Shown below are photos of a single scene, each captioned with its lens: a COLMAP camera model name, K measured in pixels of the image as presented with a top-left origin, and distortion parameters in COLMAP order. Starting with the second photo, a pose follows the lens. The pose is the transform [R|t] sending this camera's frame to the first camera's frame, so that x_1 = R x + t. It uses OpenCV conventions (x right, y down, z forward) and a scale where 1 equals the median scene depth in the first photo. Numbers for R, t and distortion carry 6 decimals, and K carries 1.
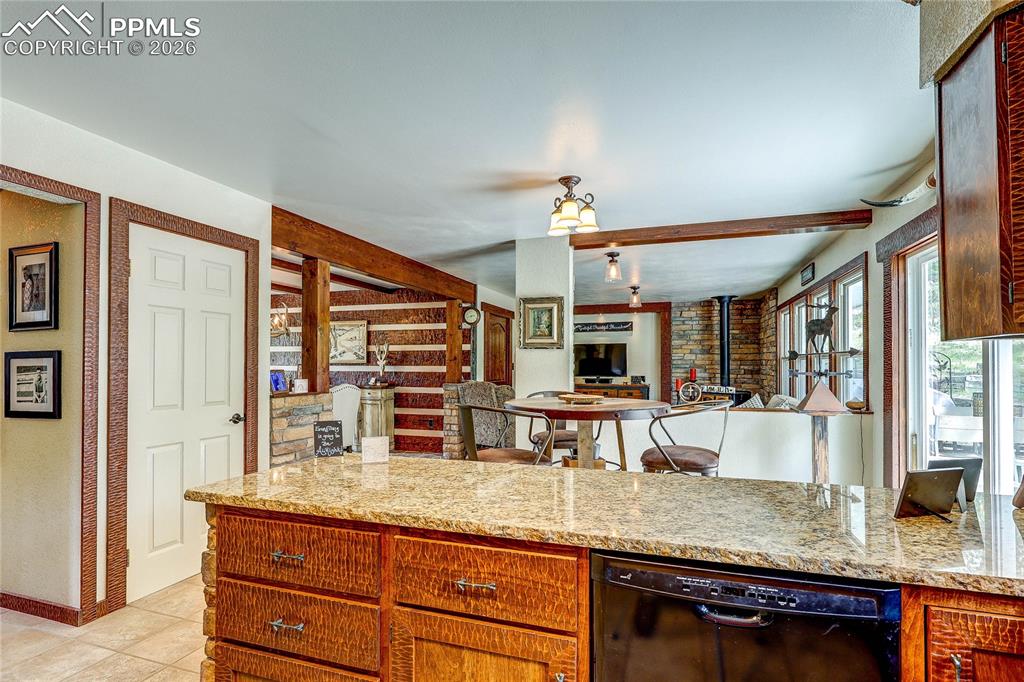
lens RADIAL K [[506.0, 0, 513.1], [0, 506.0, 360.4], [0, 0, 1]] dist [-0.002215, -0.000082]
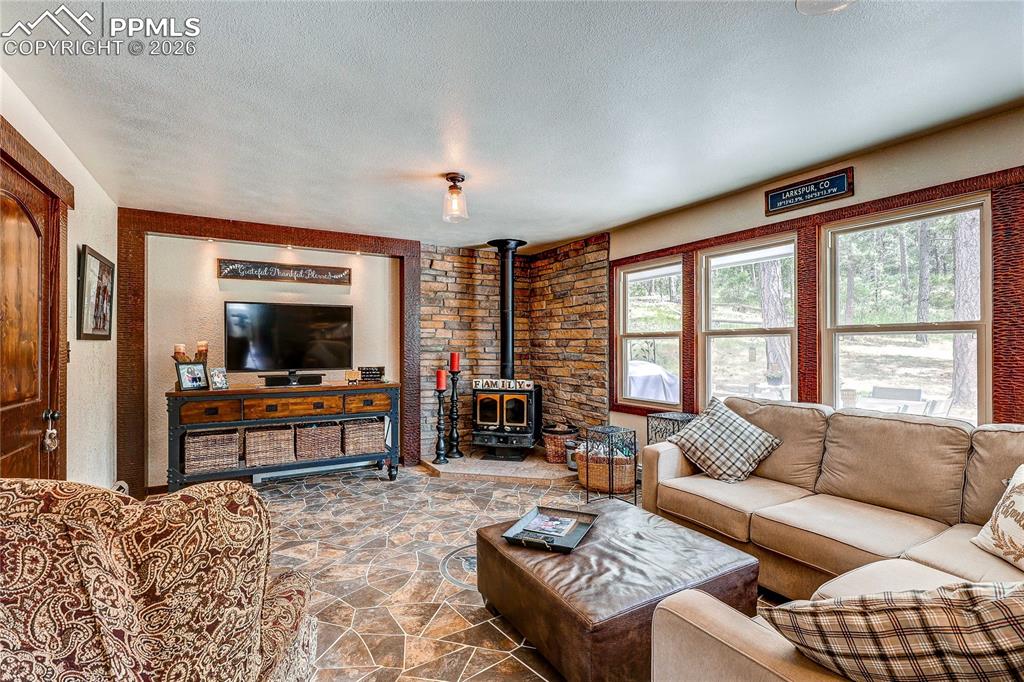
lens RADIAL K [[473.2, 0, 513.7], [0, 473.2, 343.9], [0, 0, 1]] dist [-0.004390, -0.000283]
pose [[0.659001, 0.002573, 0.752138, -0.035709], [-0.003946, 0.999992, 0.000037, 0.005077], [-0.752132, -0.002992, 0.659006, 0.554181]]
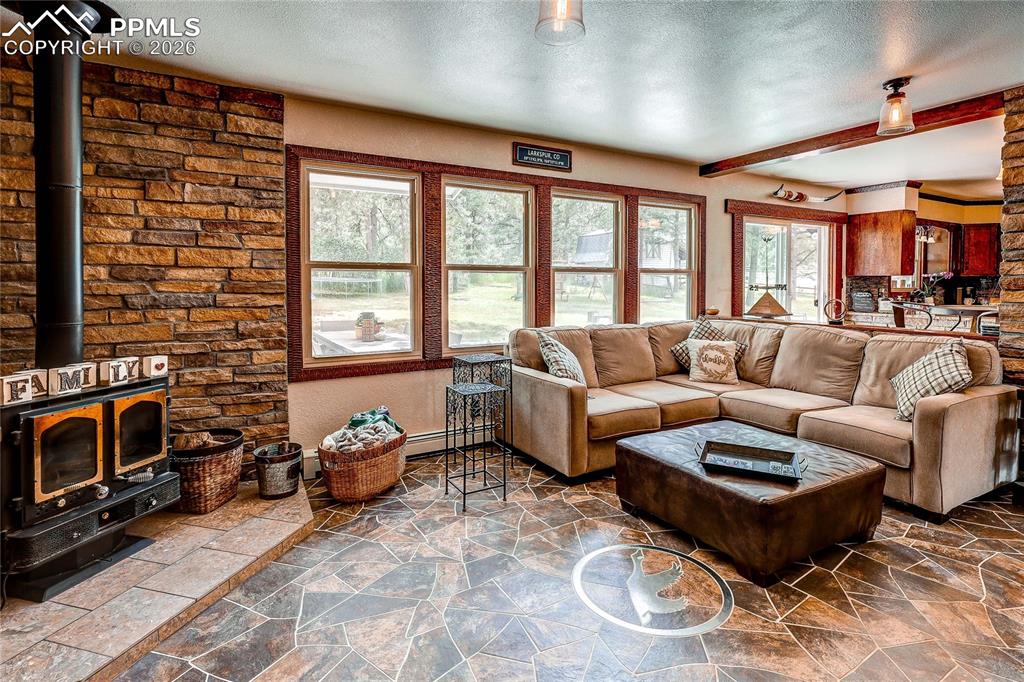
lens RADIAL K [[500.2, 0, 509.3], [0, 500.2, 296.2], [0, 0, 1]] dist [-0.002739, -0.000180]
pose [[-0.740385, -0.014520, 0.672027, 0.081052], [-0.004219, 0.999847, 0.016955, 0.011645], [-0.672170, 0.009718, -0.740333, 0.973862]]
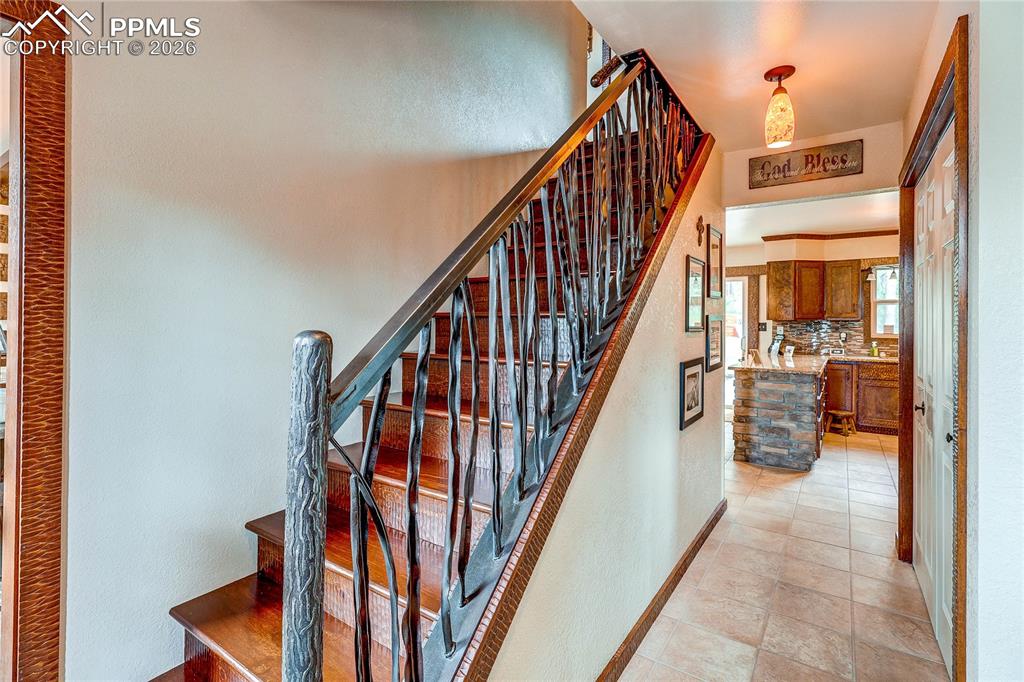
lens RADIAL K [[492.9, 0, 509.4], [0, 492.9, 319.8], [0, 0, 1]] dist [-0.001304, -0.000244]
pose [[0.264188, 0.009082, 0.964429, -0.636701], [-0.018331, 0.999822, -0.004394, 0.003183], [-0.964297, -0.016518, 0.264307, 0.331844]]
